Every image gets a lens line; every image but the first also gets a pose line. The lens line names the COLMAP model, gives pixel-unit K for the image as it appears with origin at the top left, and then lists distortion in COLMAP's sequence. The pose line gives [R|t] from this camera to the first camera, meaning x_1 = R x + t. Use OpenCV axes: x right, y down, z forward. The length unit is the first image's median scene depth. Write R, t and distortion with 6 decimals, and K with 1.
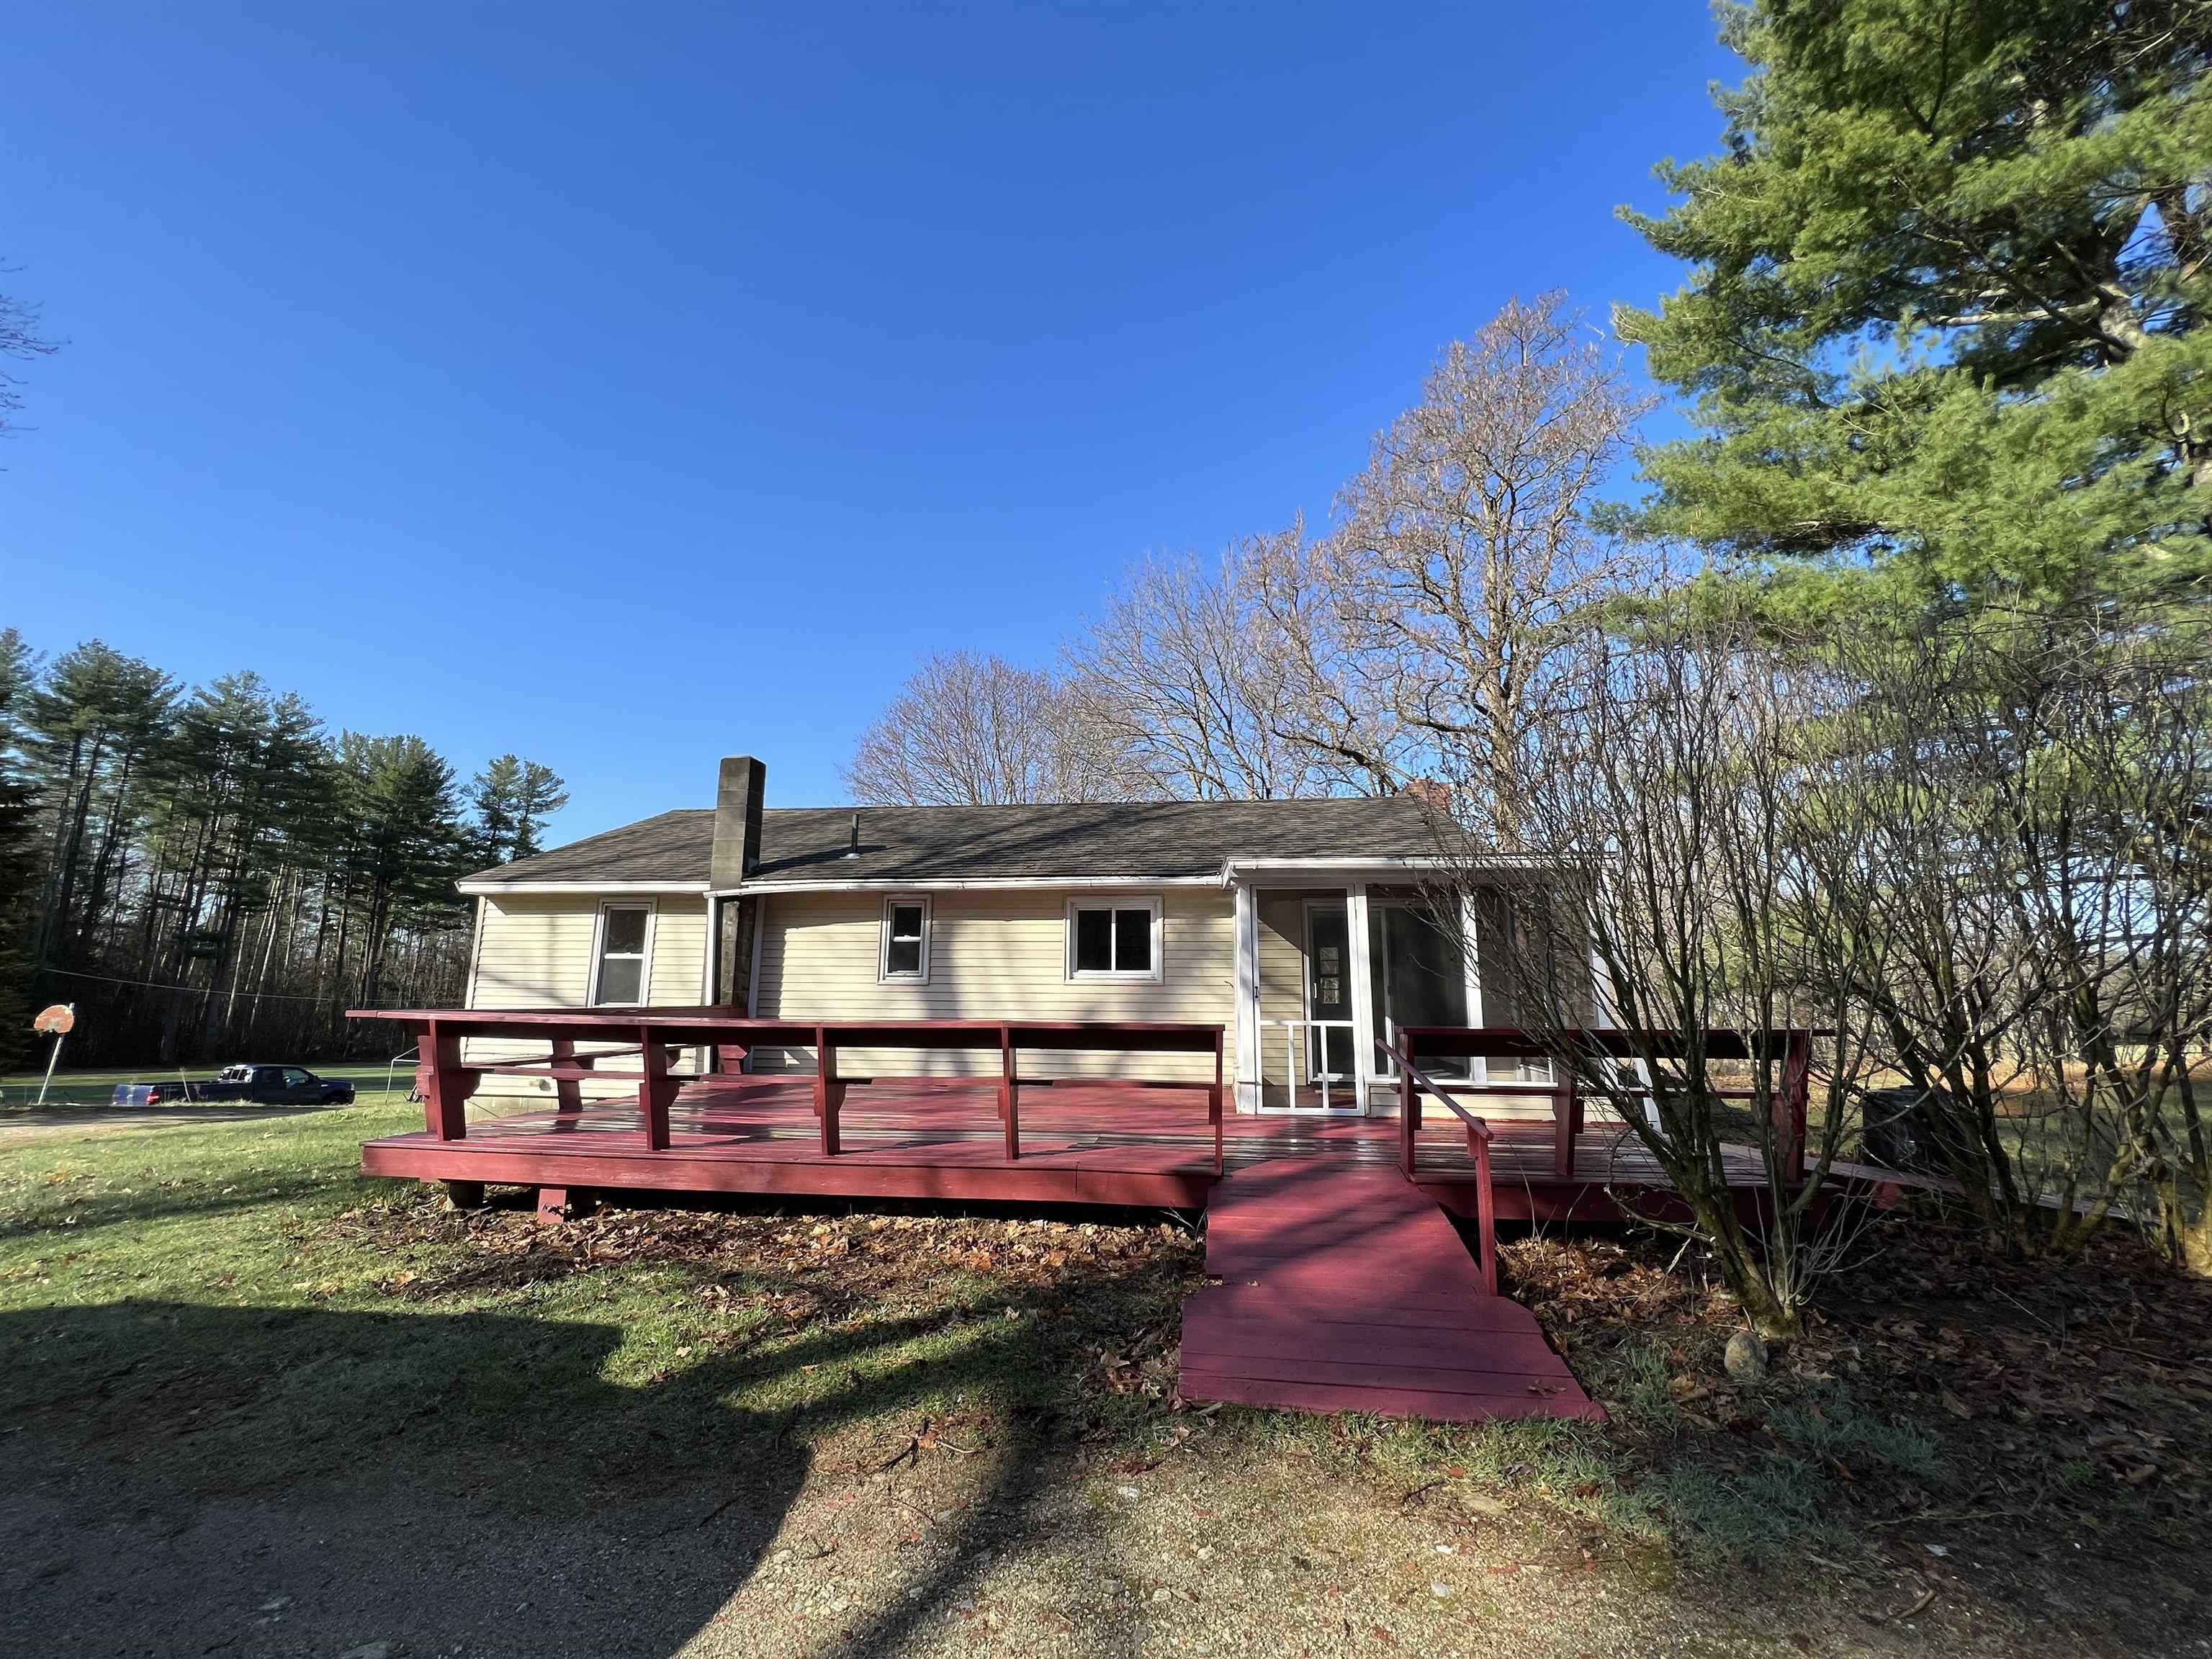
lens RADIAL K [[886.1, 0, 1103.4], [0, 886.1, 829.0], [0, 0, 1]] dist [0.001956, -0.000073]
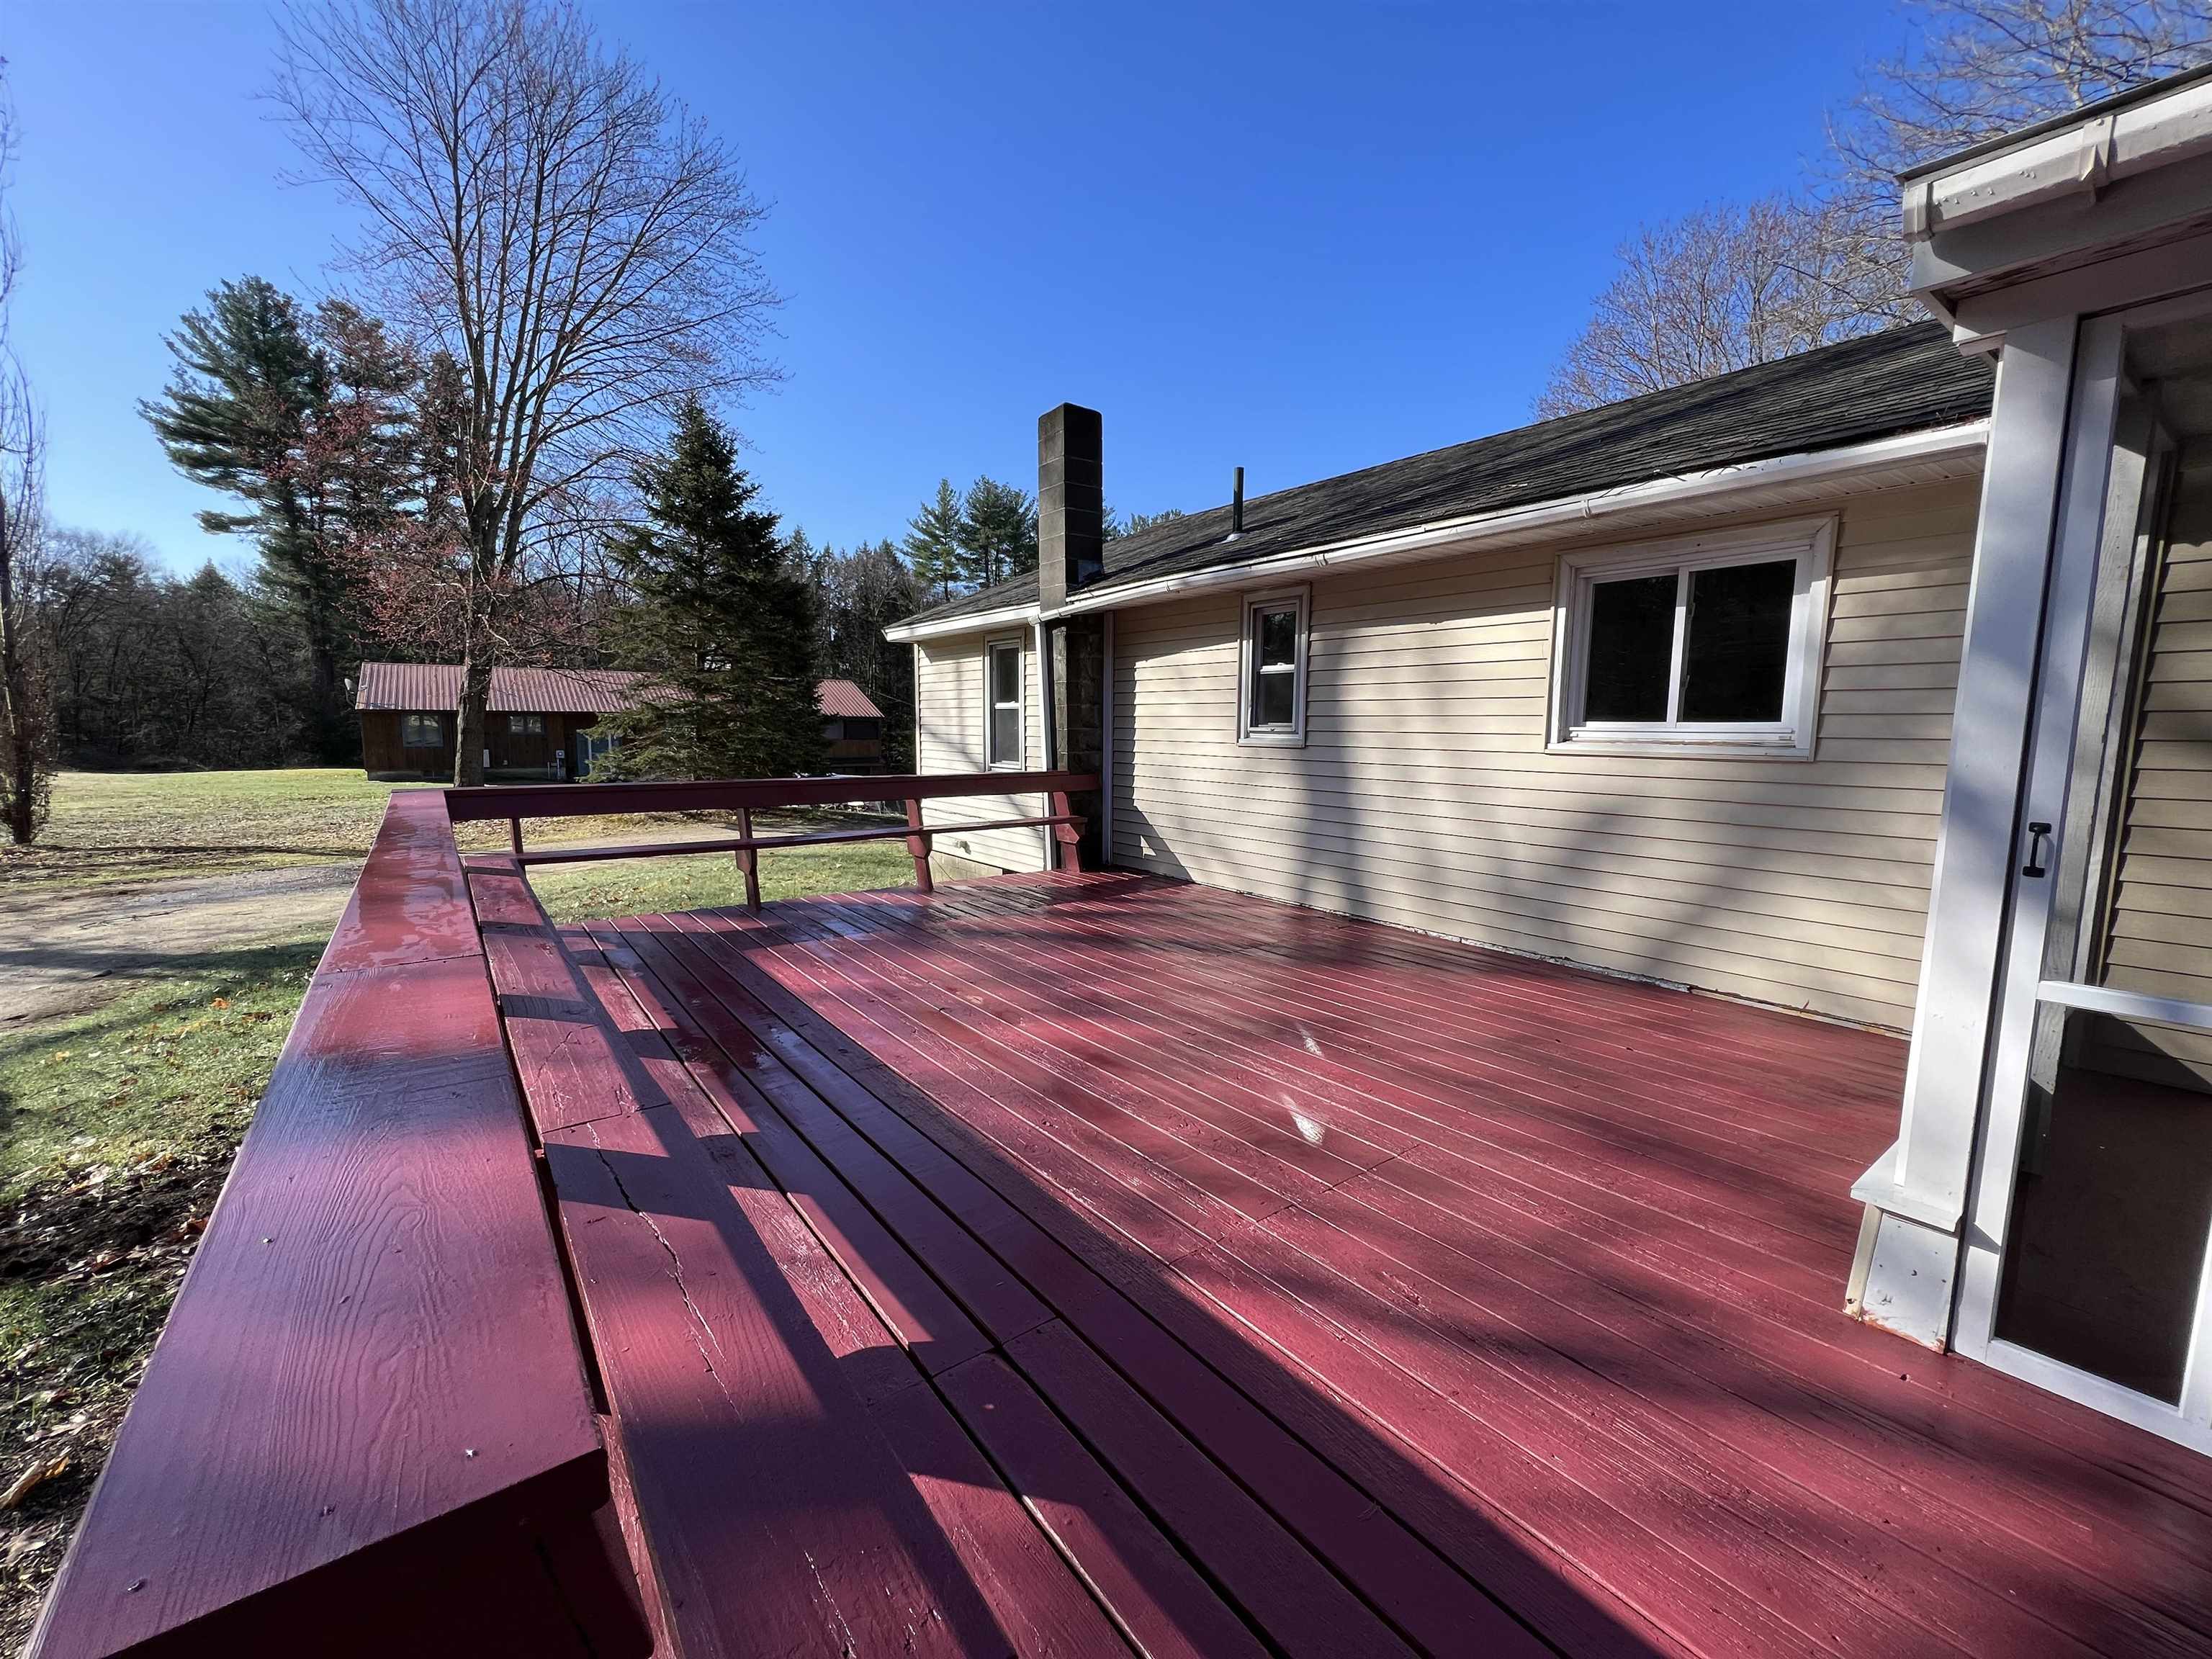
lens RADIAL K [[886.1, 0, 1103.4], [0, 886.1, 829.0], [0, 0, 1]] dist [0.001956, -0.000073]
pose [[0.699226, 0.081565, -0.710232, 0.121248], [0.129895, 0.962438, 0.238412, 0.072134], [0.703000, -0.258959, 0.662367, 0.509662]]
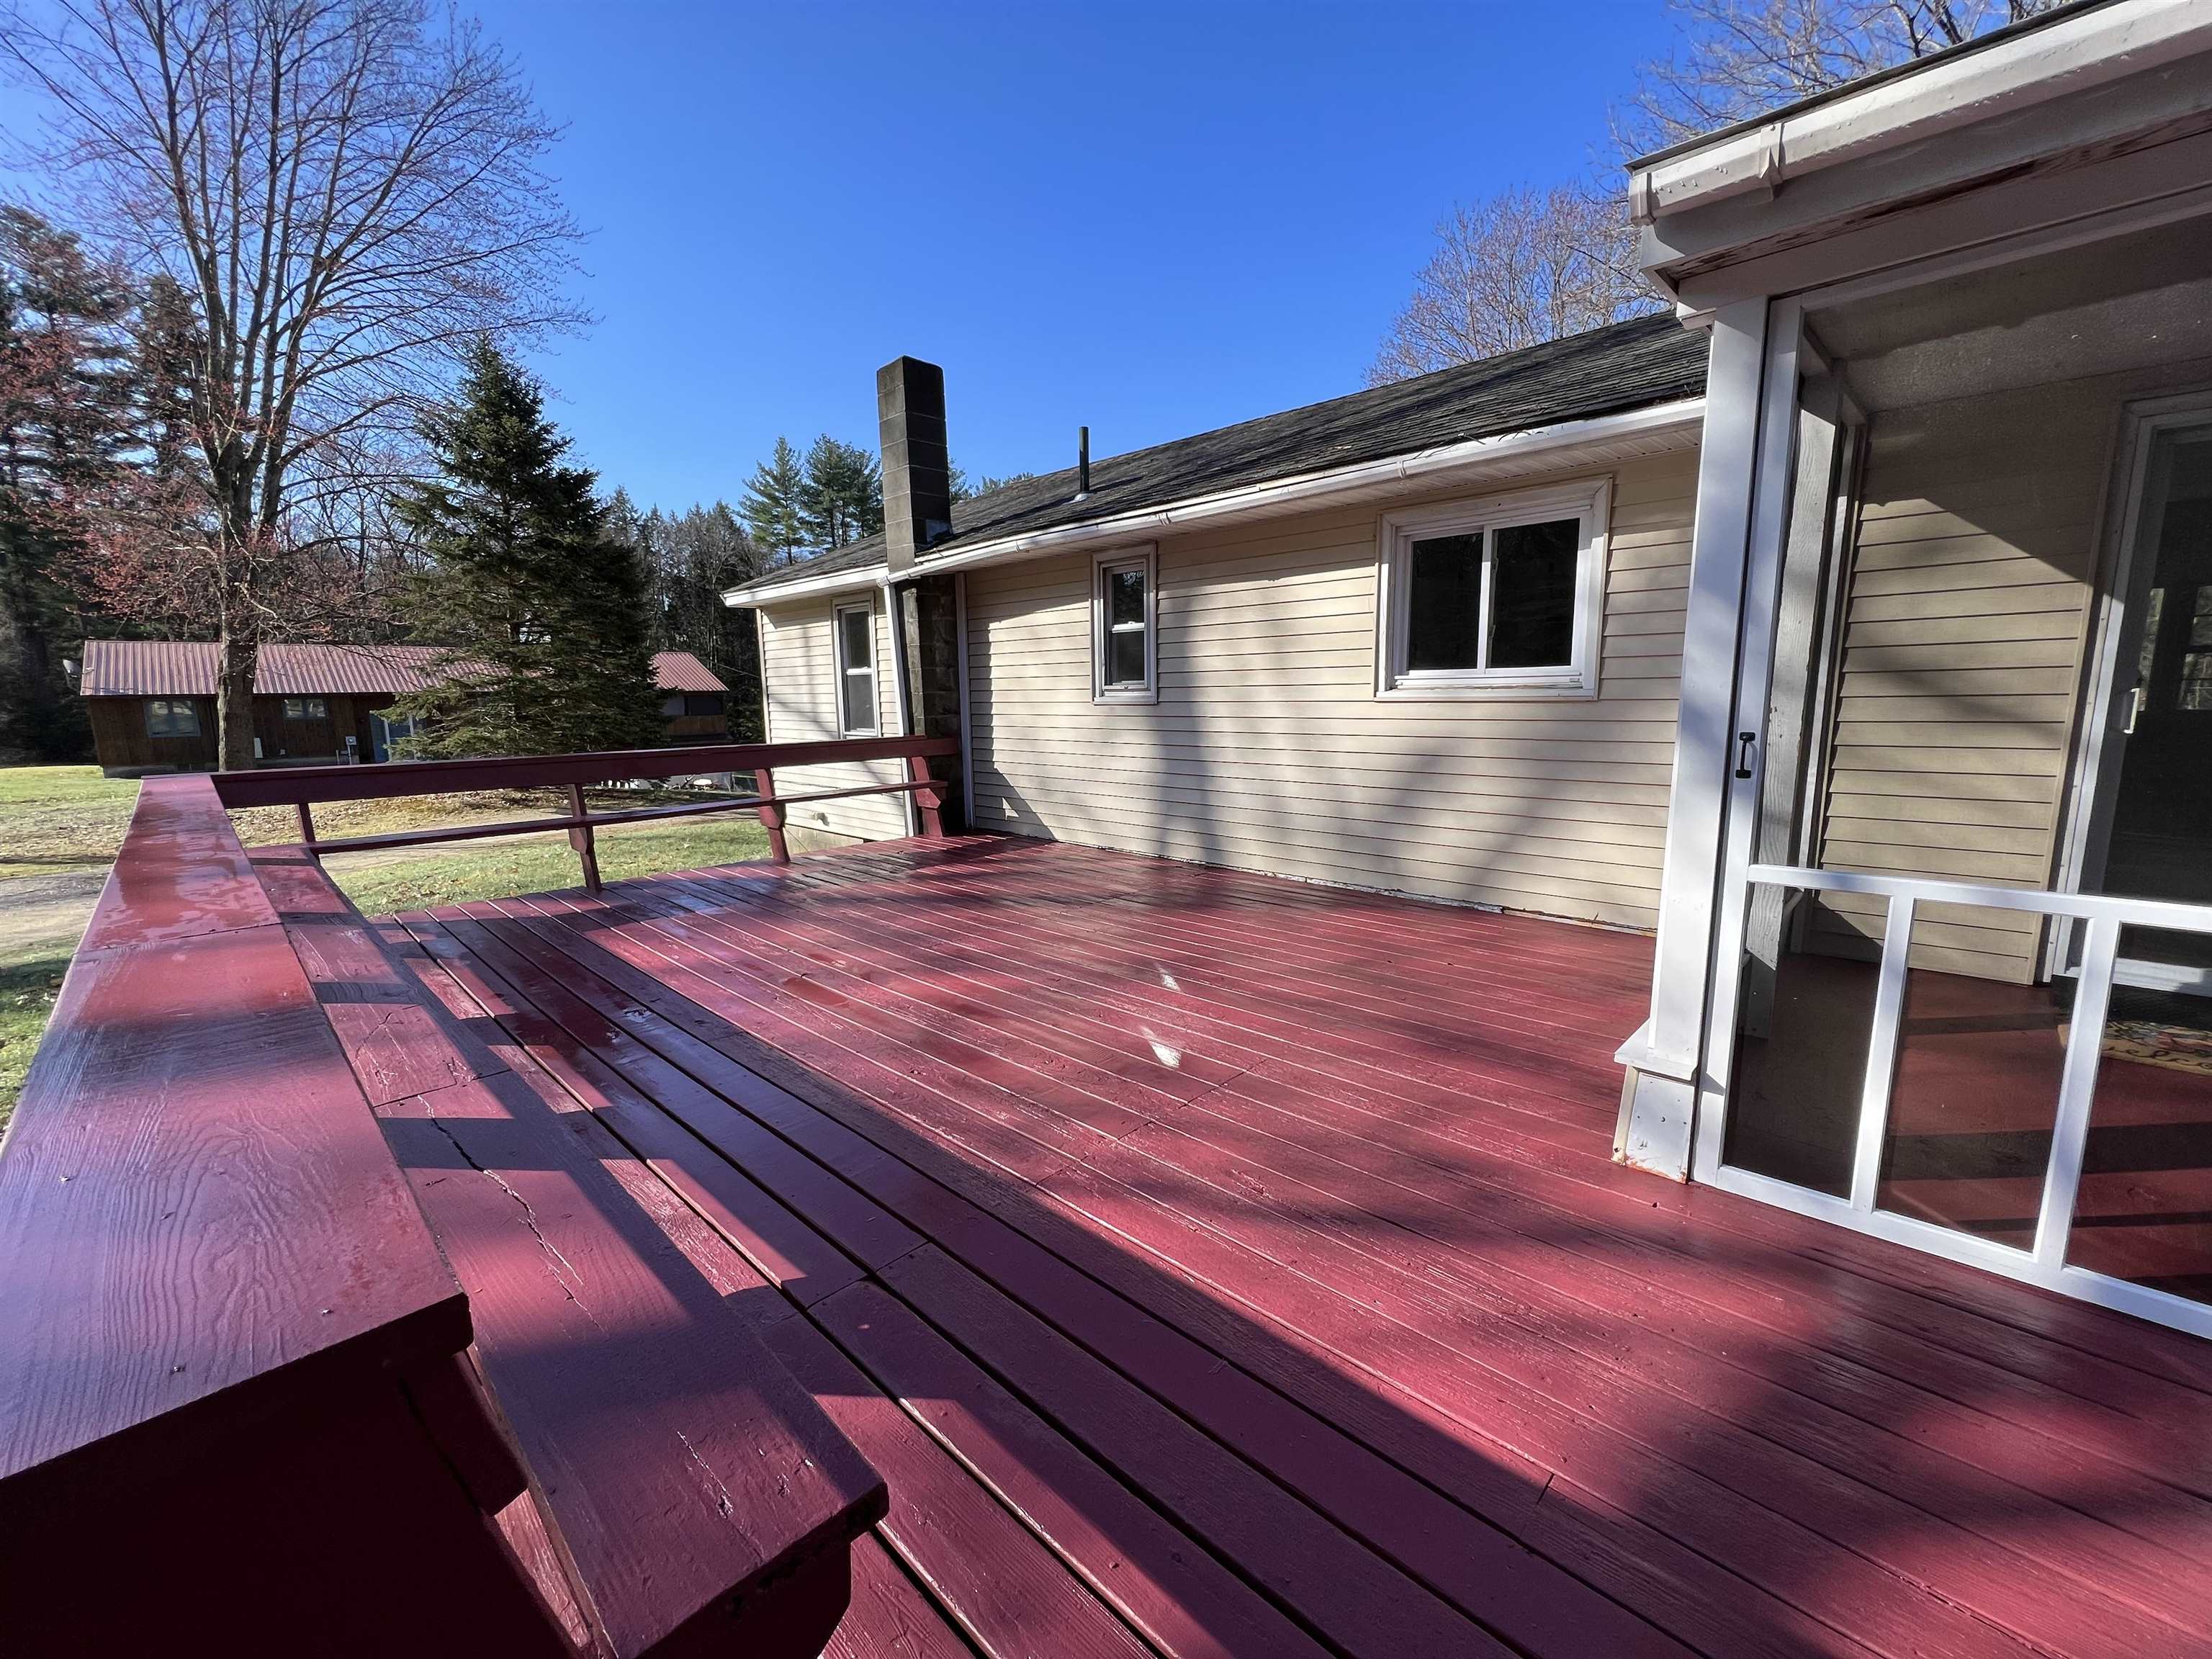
lens RADIAL K [[886.1, 0, 1103.4], [0, 886.1, 829.0], [0, 0, 1]] dist [0.001956, -0.000073]
pose [[0.800540, 0.071378, -0.595013, 0.129350], [0.132847, 0.947042, 0.292342, 0.076707], [0.584369, -0.313077, 0.748663, 0.505393]]
